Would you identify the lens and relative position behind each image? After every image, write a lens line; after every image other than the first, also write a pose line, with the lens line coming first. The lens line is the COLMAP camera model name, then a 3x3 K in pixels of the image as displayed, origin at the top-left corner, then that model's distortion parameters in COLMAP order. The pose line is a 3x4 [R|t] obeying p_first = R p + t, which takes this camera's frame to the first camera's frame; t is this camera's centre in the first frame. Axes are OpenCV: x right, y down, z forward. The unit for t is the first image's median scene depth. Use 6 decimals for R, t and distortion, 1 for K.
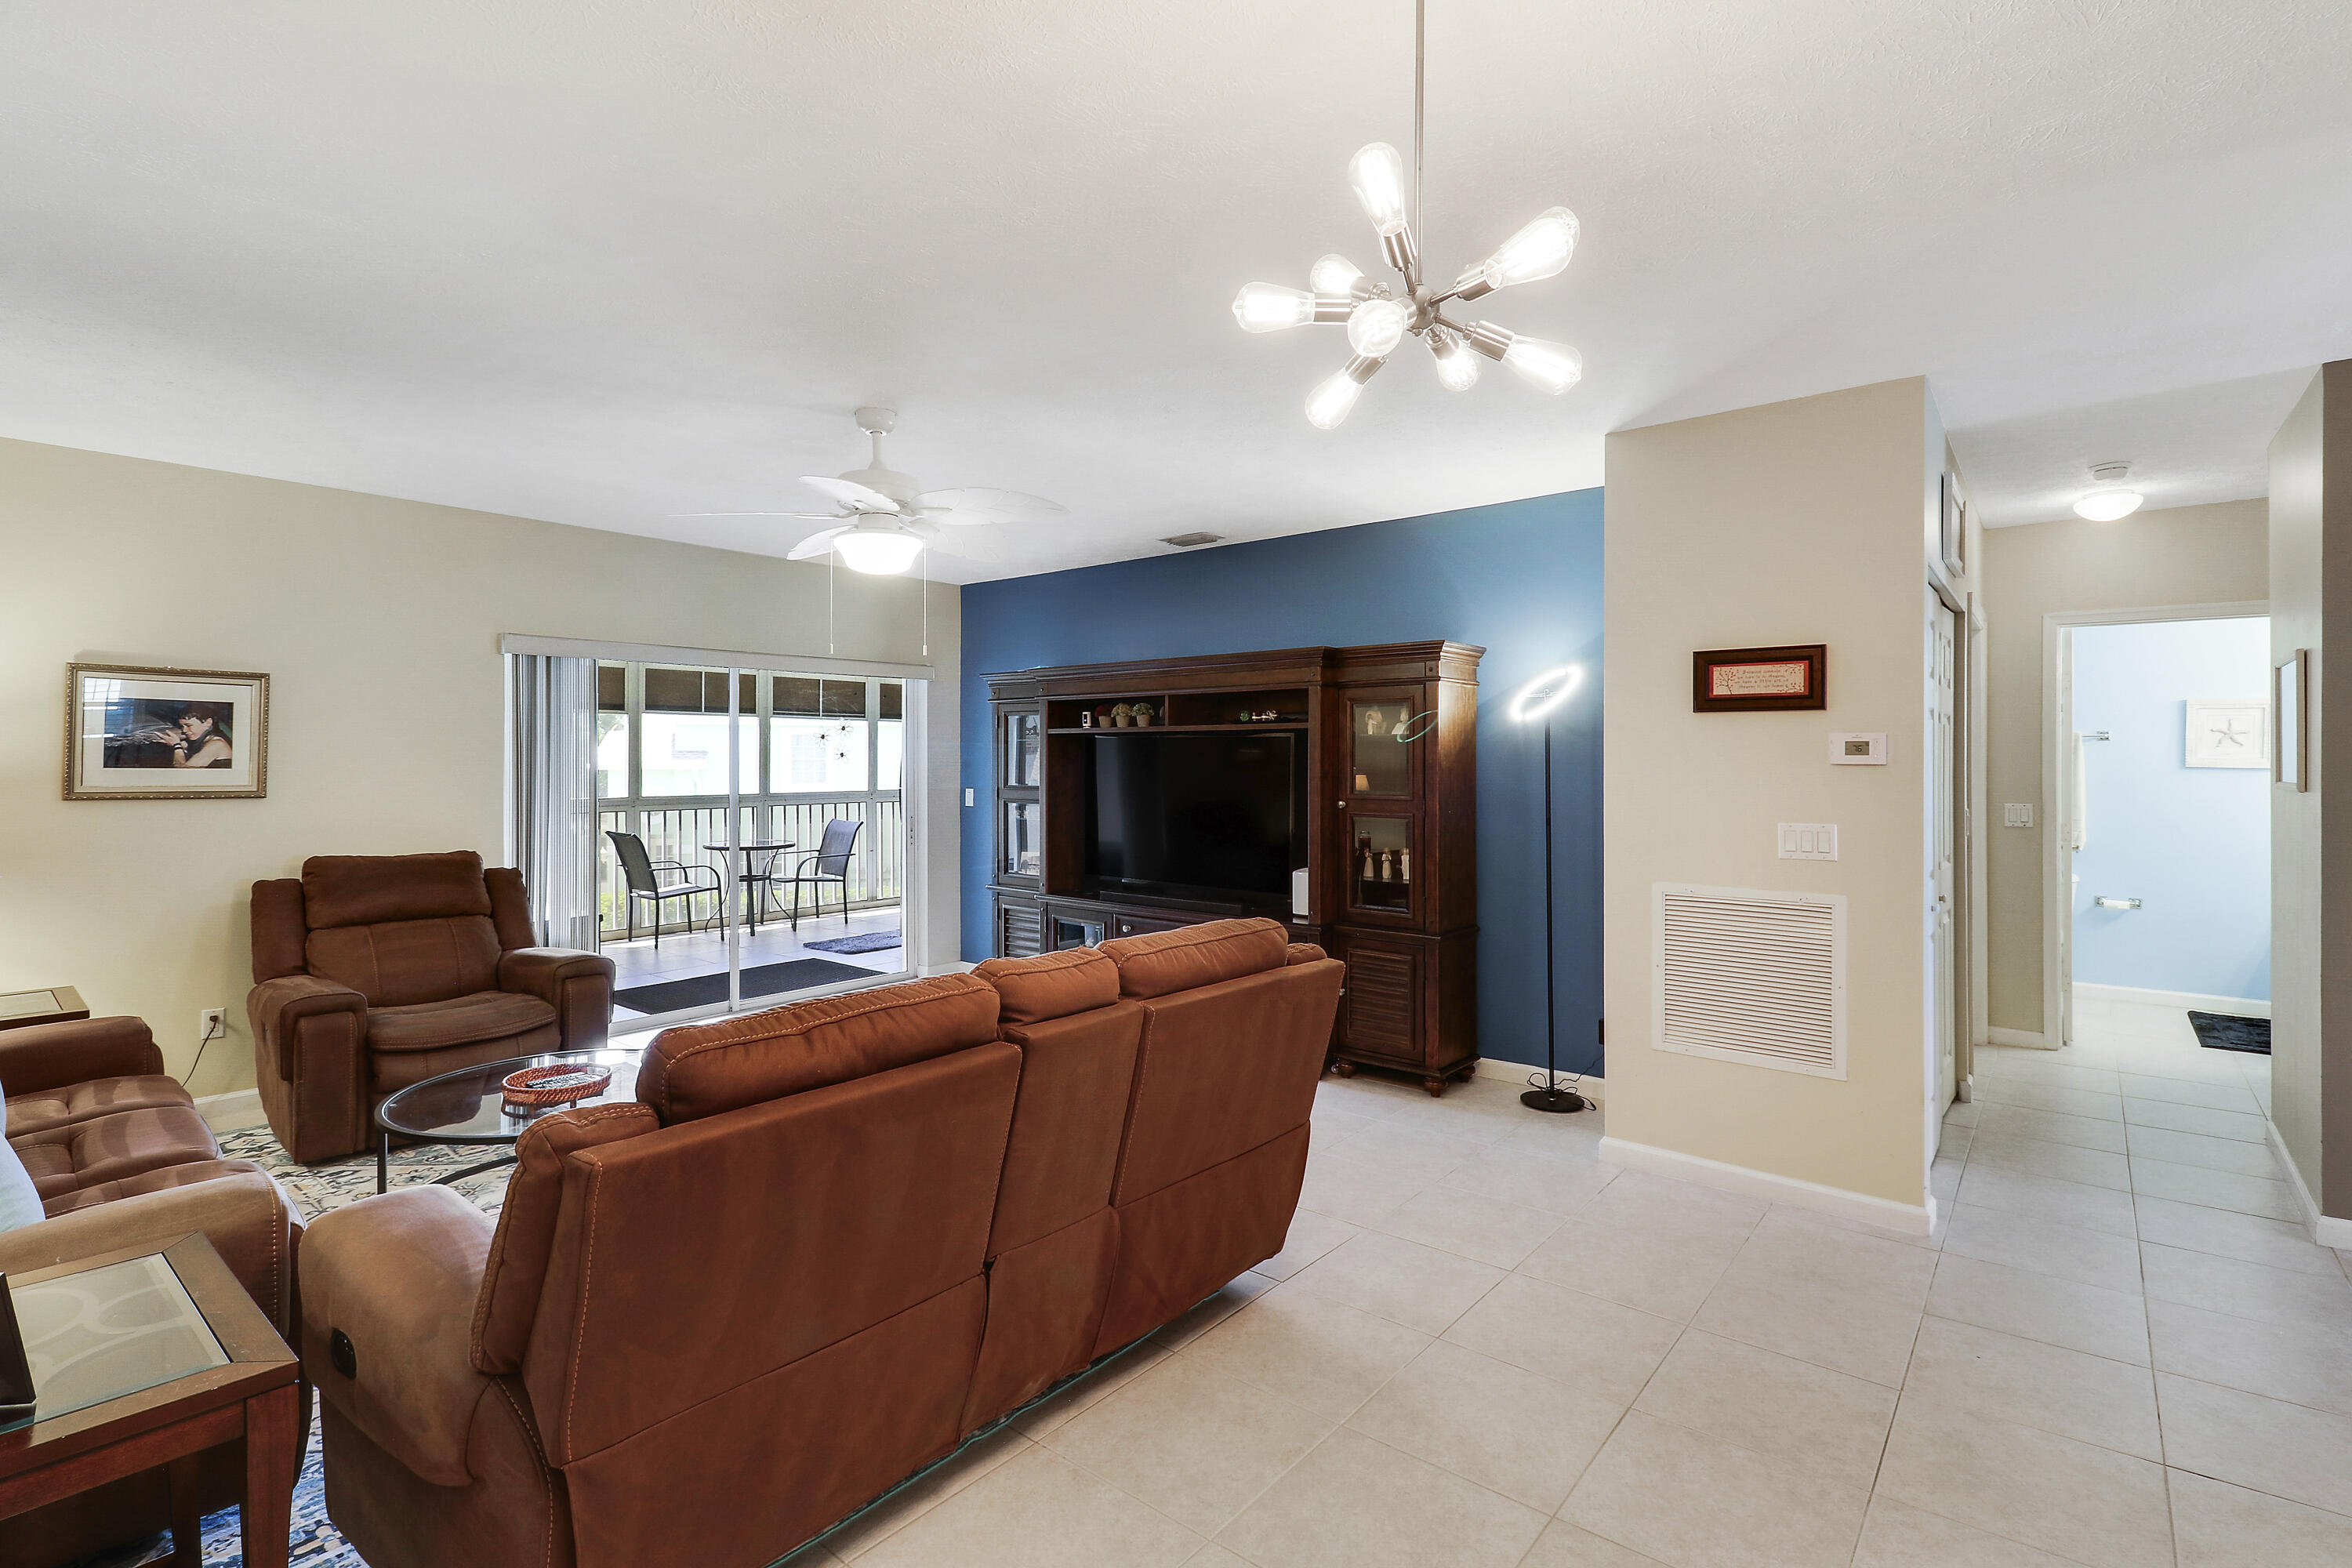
lens RADIAL K [[1098.4, 0, 1190.8], [0, 1098.4, 755.3], [0, 0, 1]] dist [-0.001897, -0.013653]
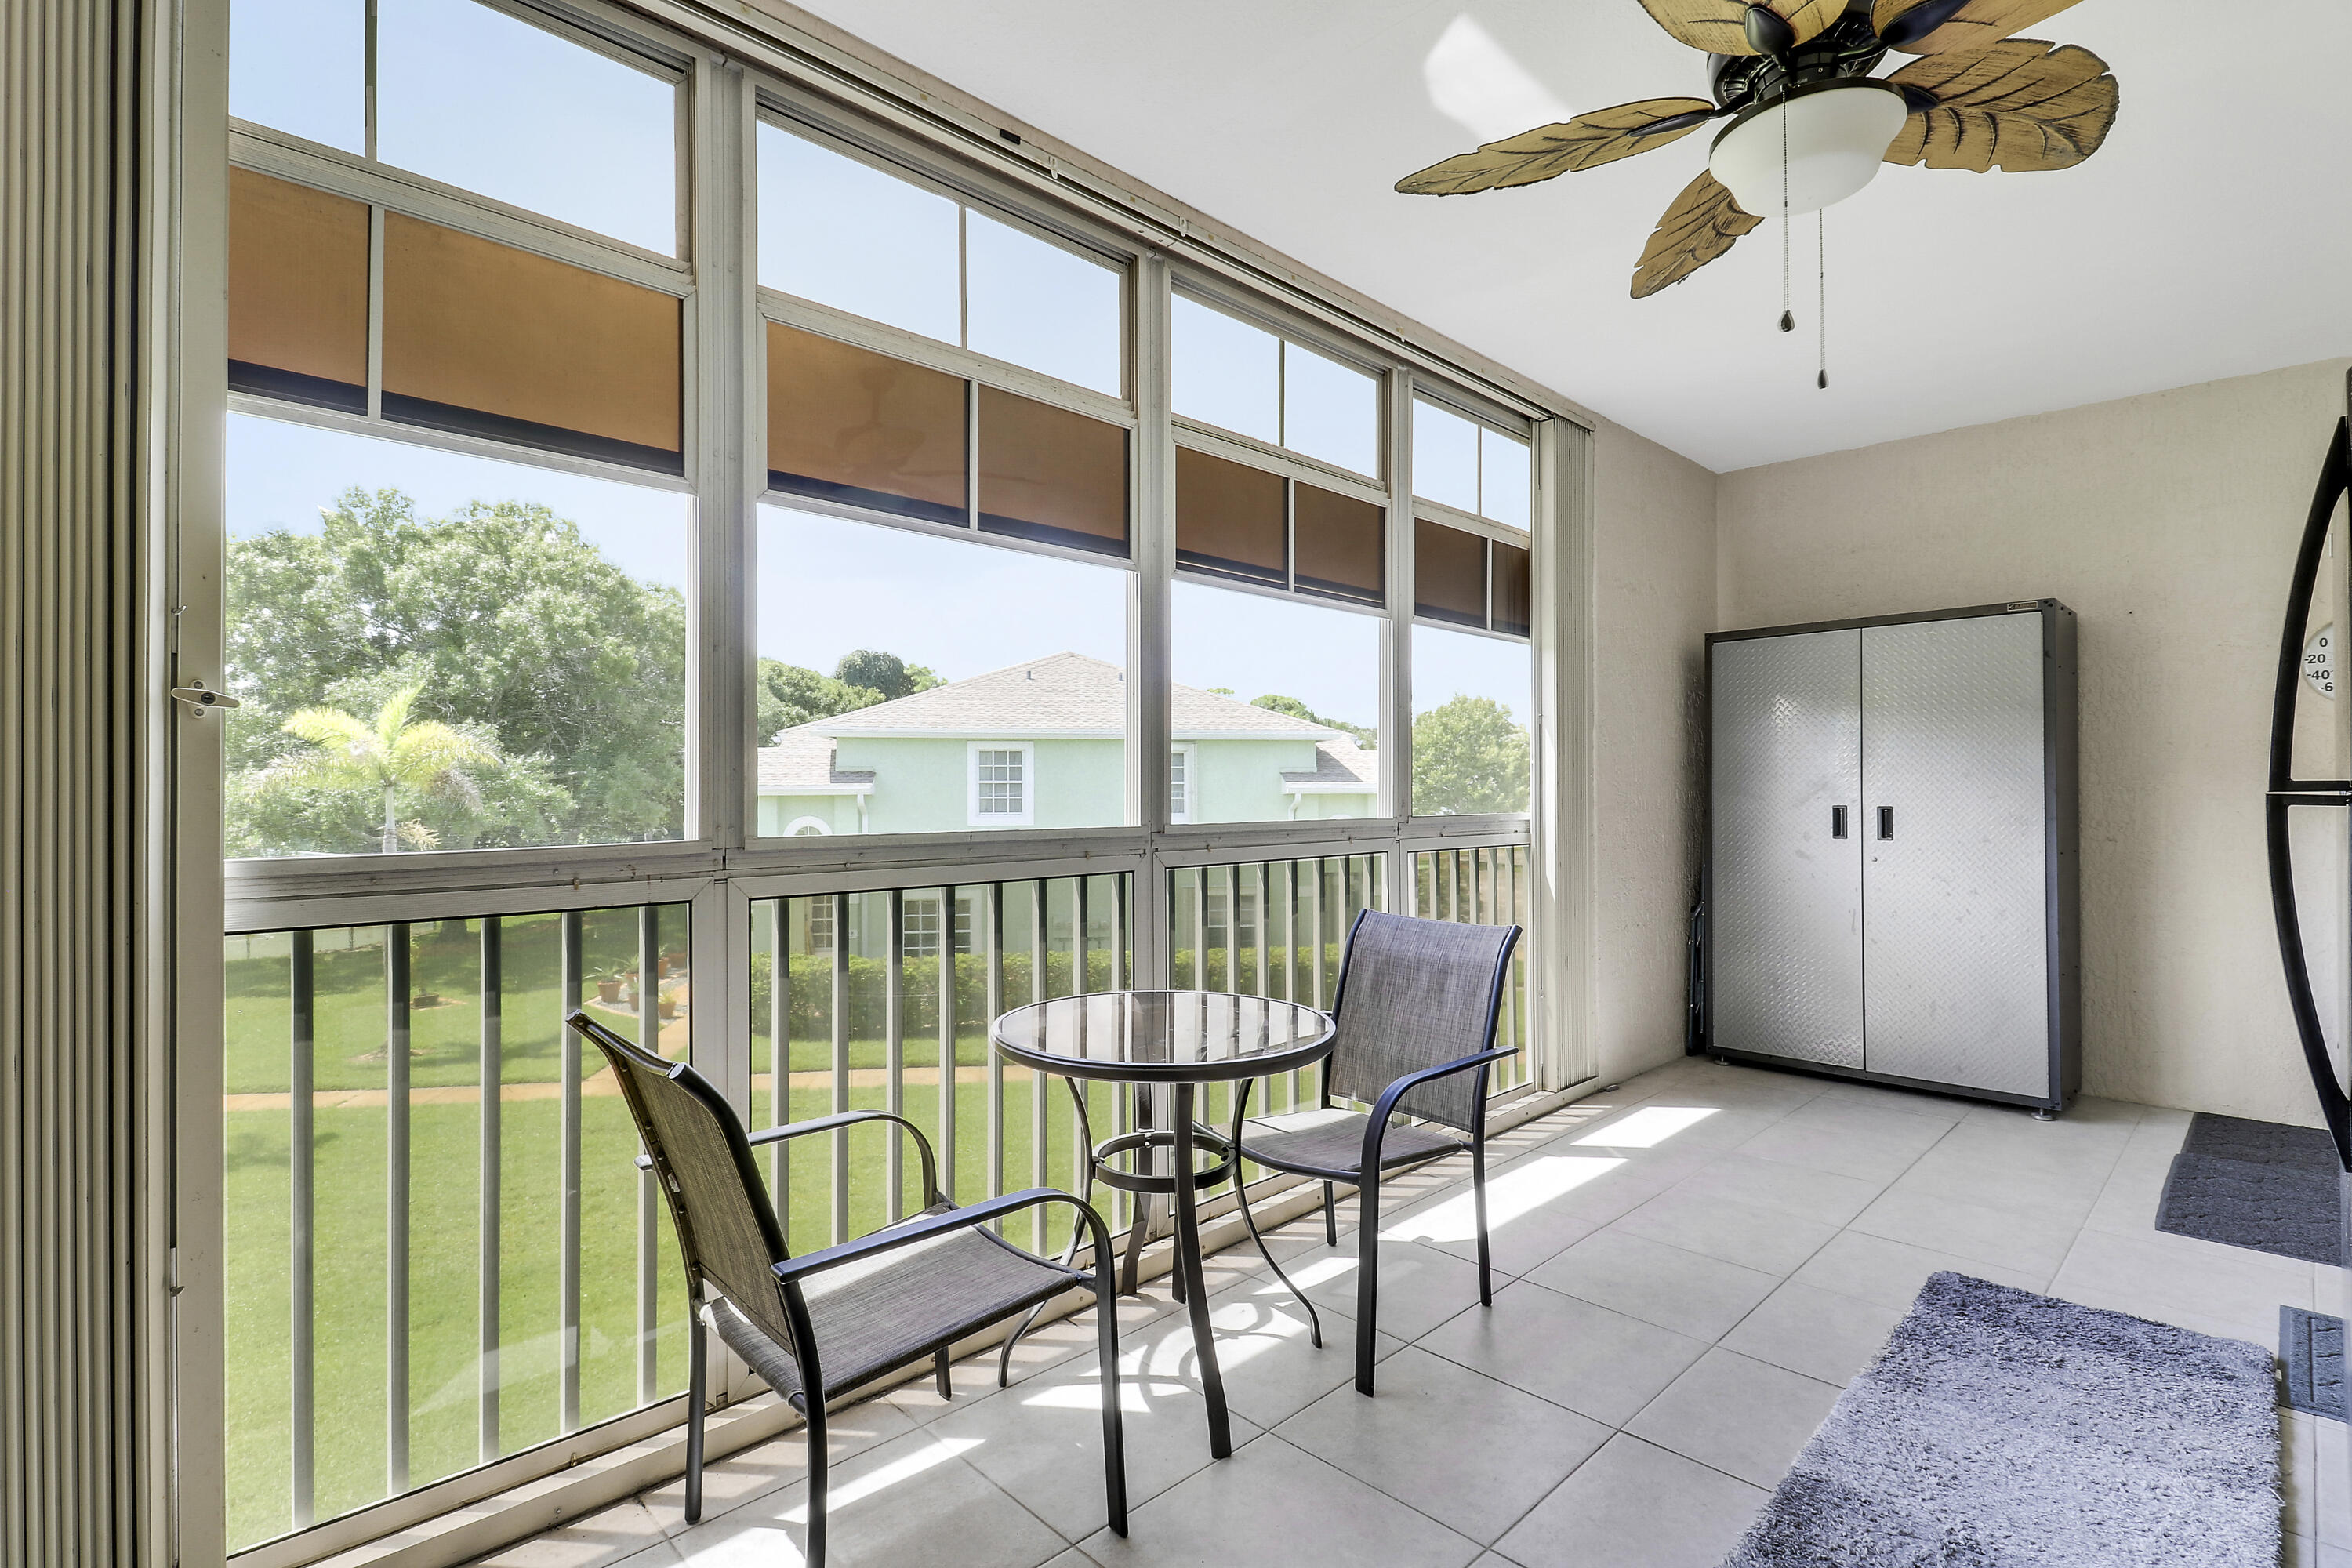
lens RADIAL K [[1098.4, 0, 1190.8], [0, 1098.4, 755.3], [0, 0, 1]] dist [-0.001897, -0.013653]
pose [[0.991819, -0.011403, -0.127140, -0.542585], [0.008048, 0.999606, -0.026872, 0.035915], [0.127396, 0.025629, 0.991521, 1.119353]]
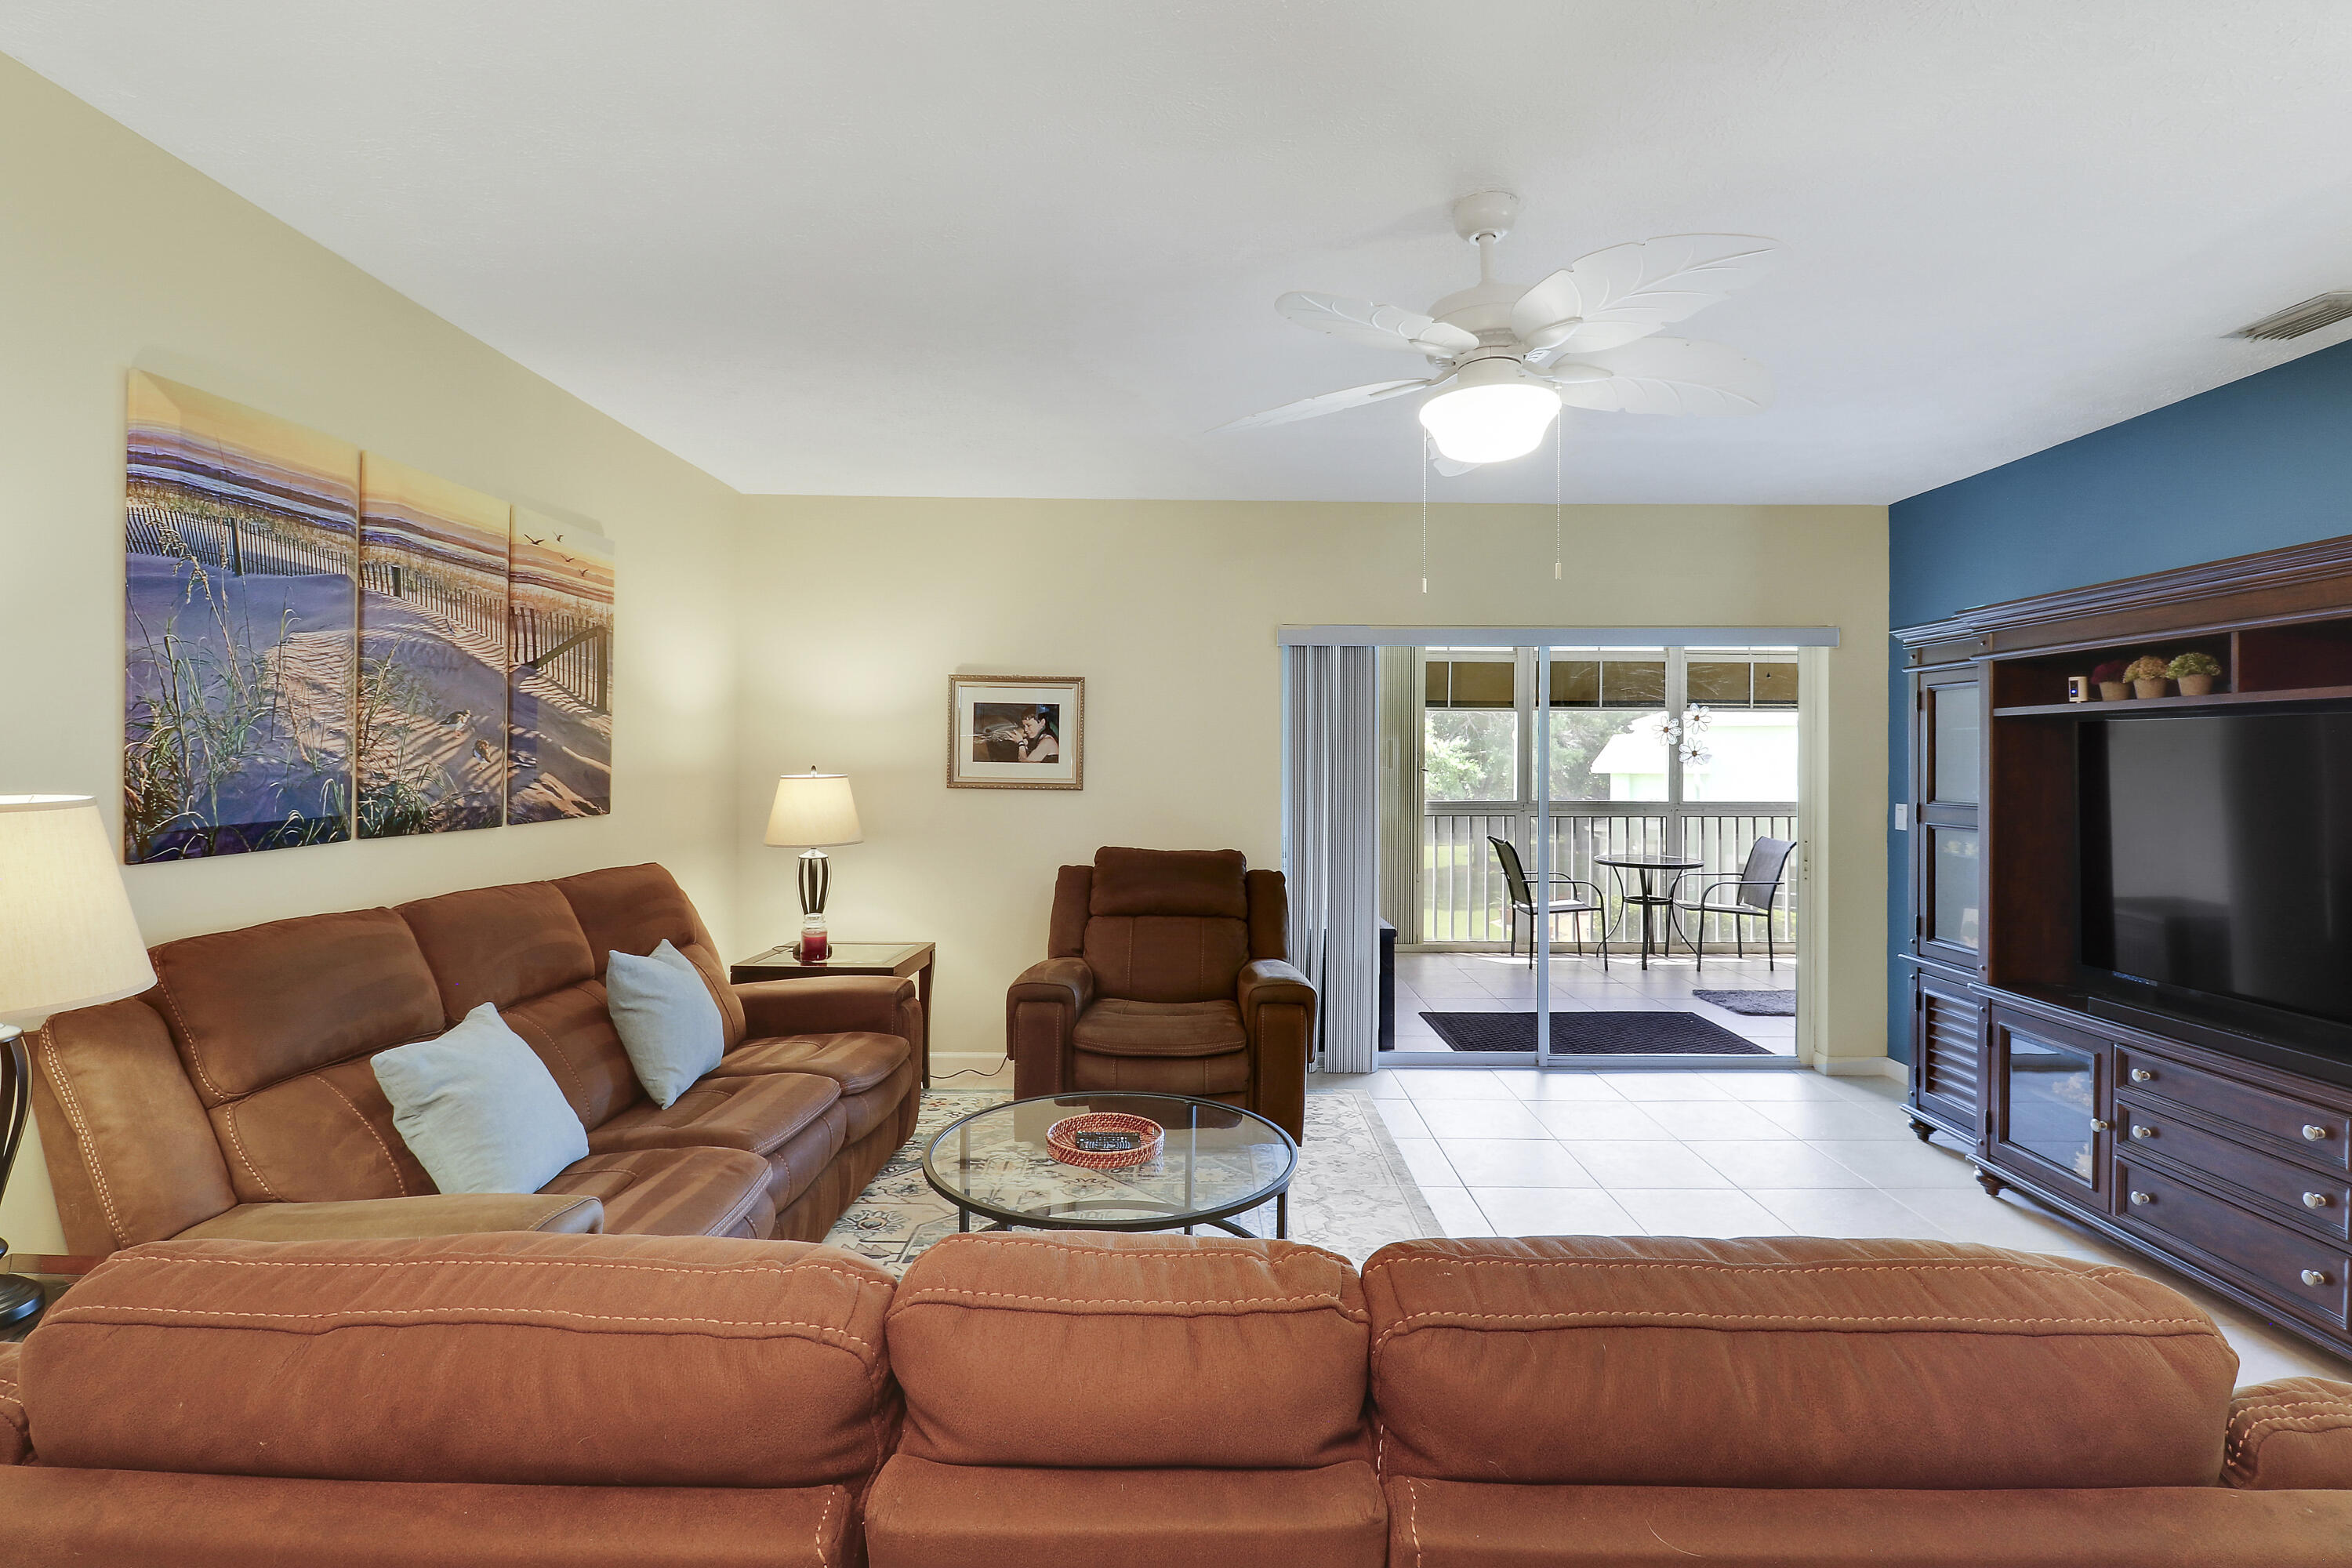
lens RADIAL K [[1098.4, 0, 1190.8], [0, 1098.4, 755.3], [0, 0, 1]] dist [-0.001897, -0.013653]
pose [[0.622840, -0.000362, -0.782349, 0.063315], [-0.003202, 0.999990, -0.003011, 0.004972], [0.782343, 0.004381, 0.622833, 0.290301]]
